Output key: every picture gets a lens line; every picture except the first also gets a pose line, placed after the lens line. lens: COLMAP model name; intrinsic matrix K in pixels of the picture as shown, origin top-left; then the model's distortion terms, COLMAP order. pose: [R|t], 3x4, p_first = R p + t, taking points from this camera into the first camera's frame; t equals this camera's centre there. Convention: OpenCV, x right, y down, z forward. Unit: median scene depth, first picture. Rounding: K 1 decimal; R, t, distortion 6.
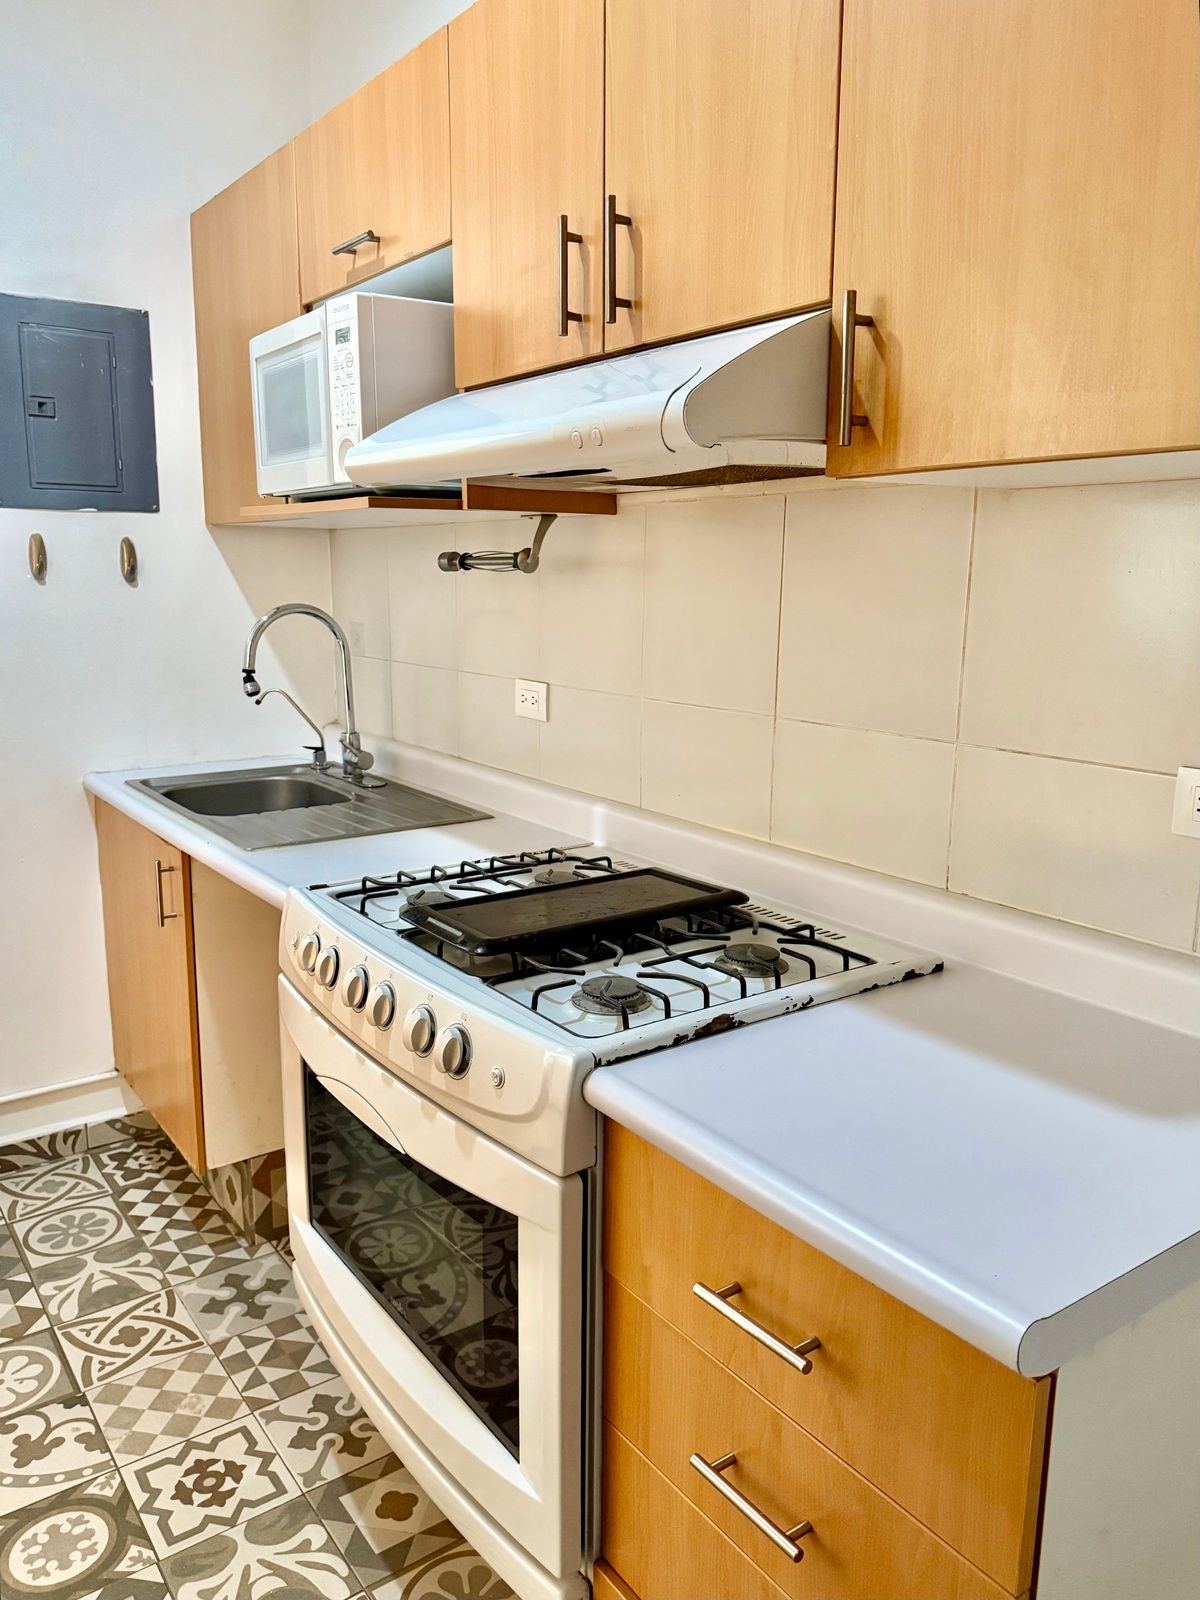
lens RADIAL K [[1183.7, 0, 577.5], [0, 1183.7, 796.5], [0, 0, 1]] dist [0.085454, -0.081264]
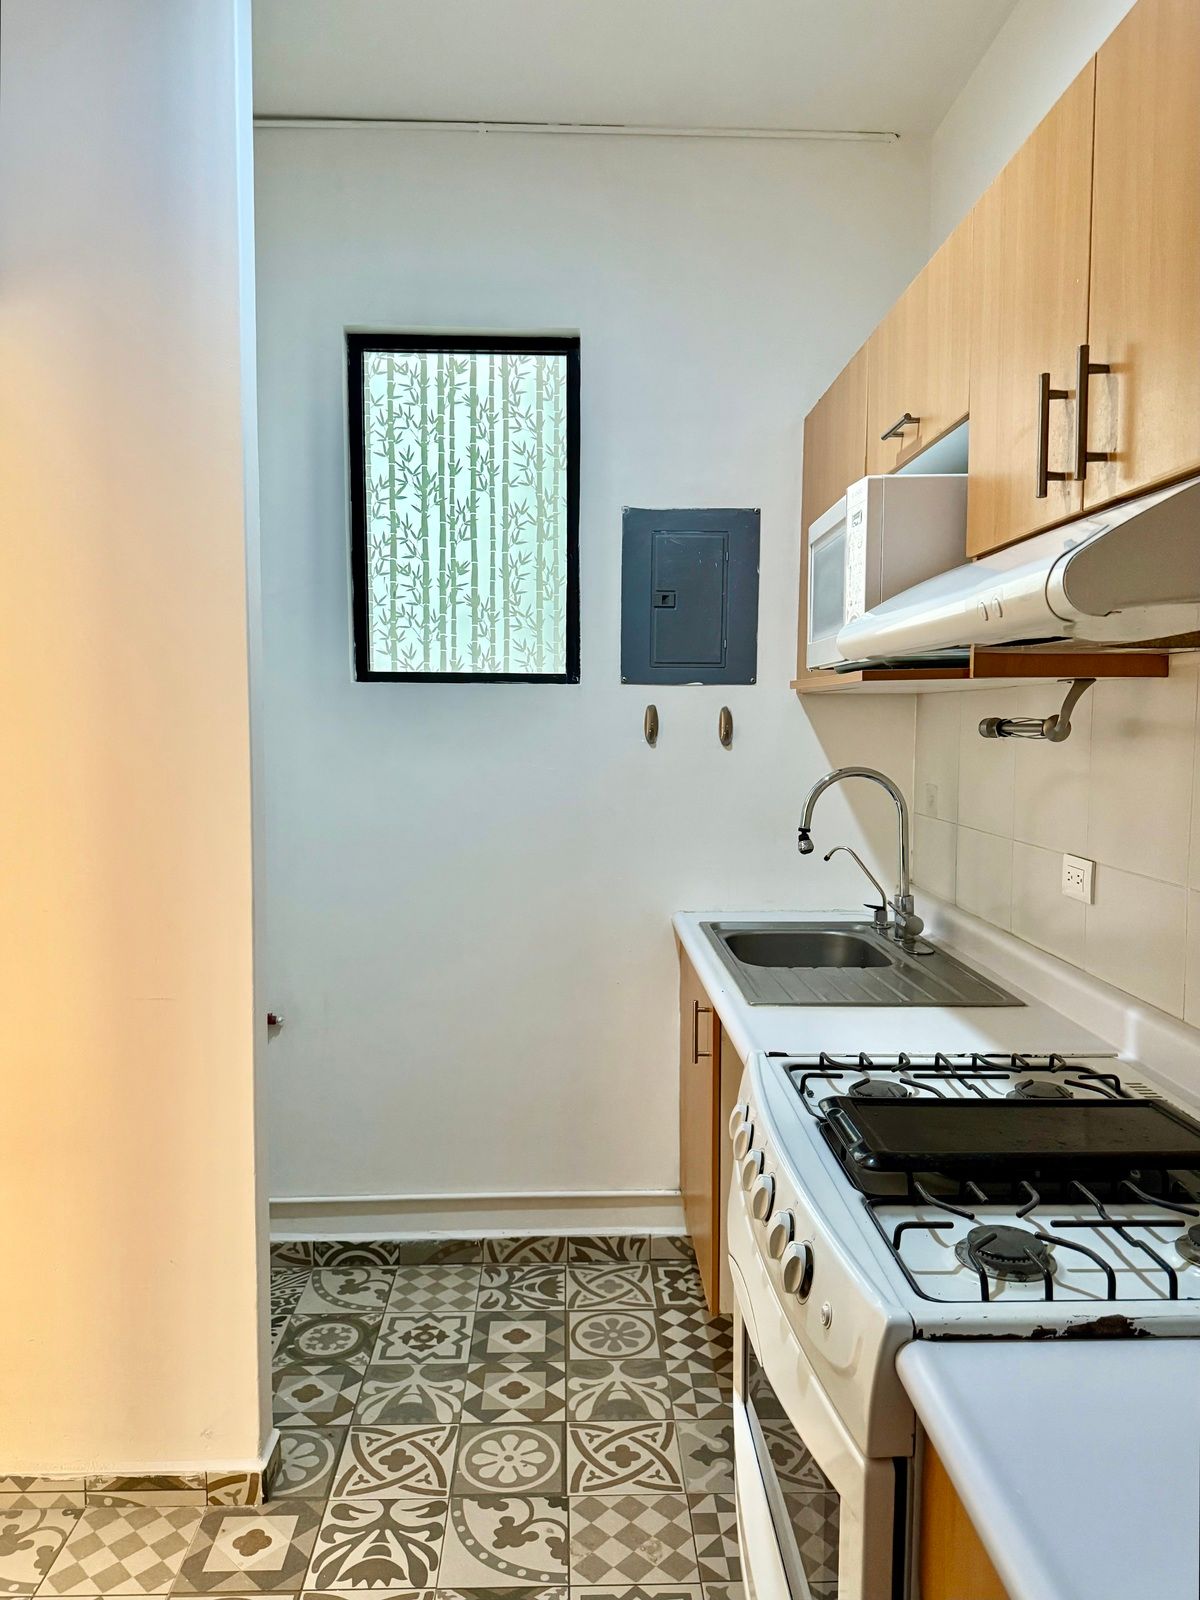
lens RADIAL K [[1141.8, 0, 600.0], [0, 1141.8, 800.0], [0, 0, 1]] dist [0.052707, -0.049174]
pose [[0.831930, 0.034518, -0.553805, 0.149868], [-0.096981, 0.991746, -0.083871, -0.034617], [0.546339, 0.123484, 0.828411, 0.080657]]
